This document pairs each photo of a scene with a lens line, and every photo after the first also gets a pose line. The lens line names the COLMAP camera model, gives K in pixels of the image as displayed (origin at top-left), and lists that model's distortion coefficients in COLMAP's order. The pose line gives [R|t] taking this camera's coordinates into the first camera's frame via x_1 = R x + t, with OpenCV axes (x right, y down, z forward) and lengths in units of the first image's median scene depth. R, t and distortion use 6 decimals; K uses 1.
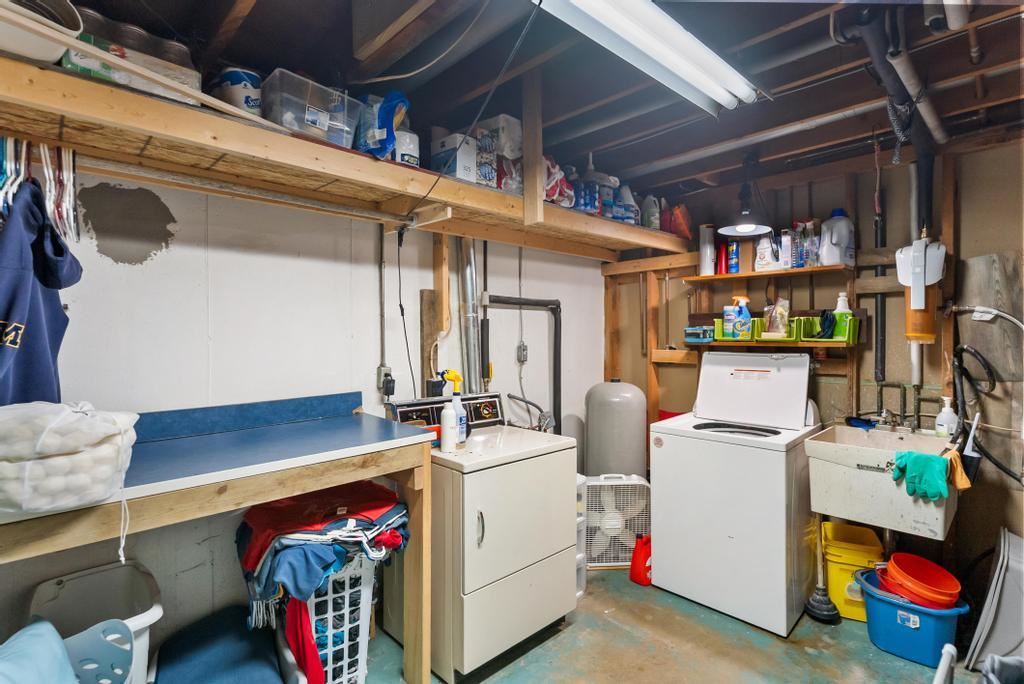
lens RADIAL K [[496.5, 0, 512.0], [0, 496.5, 342.0], [0, 0, 1]] dist [0.000549, 0.000296]
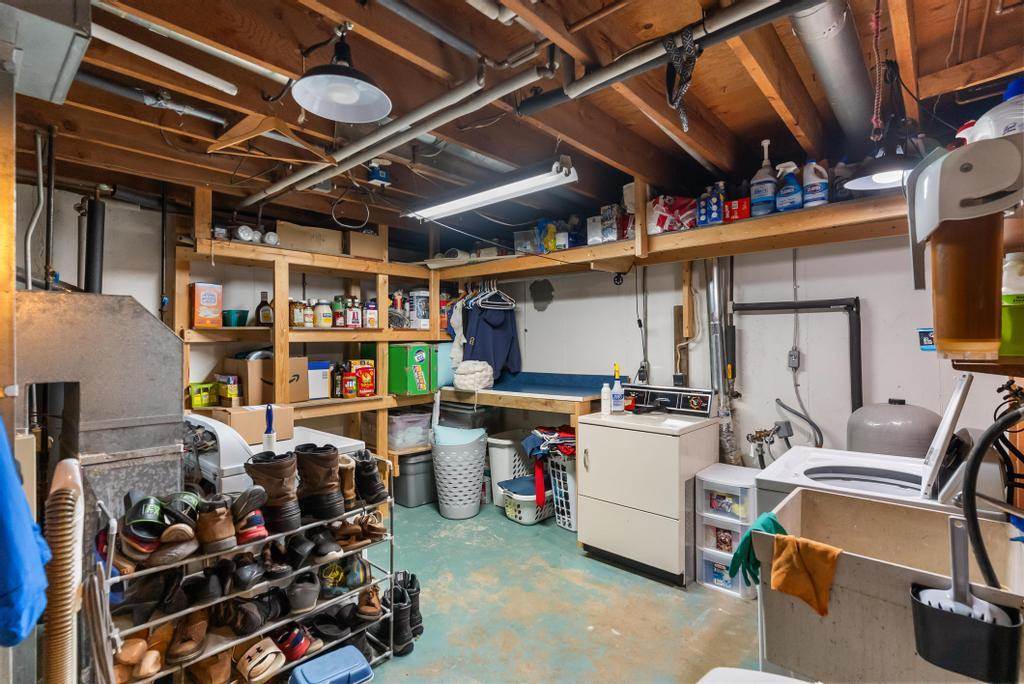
lens RADIAL K [[496.5, 0, 512.0], [0, 496.5, 342.0], [0, 0, 1]] dist [0.000549, 0.000296]
pose [[0.054313, 0.006012, -0.998506, 1.035464], [-0.009235, 0.999942, 0.005518, -0.011006], [0.998481, 0.008921, 0.054366, 0.446270]]
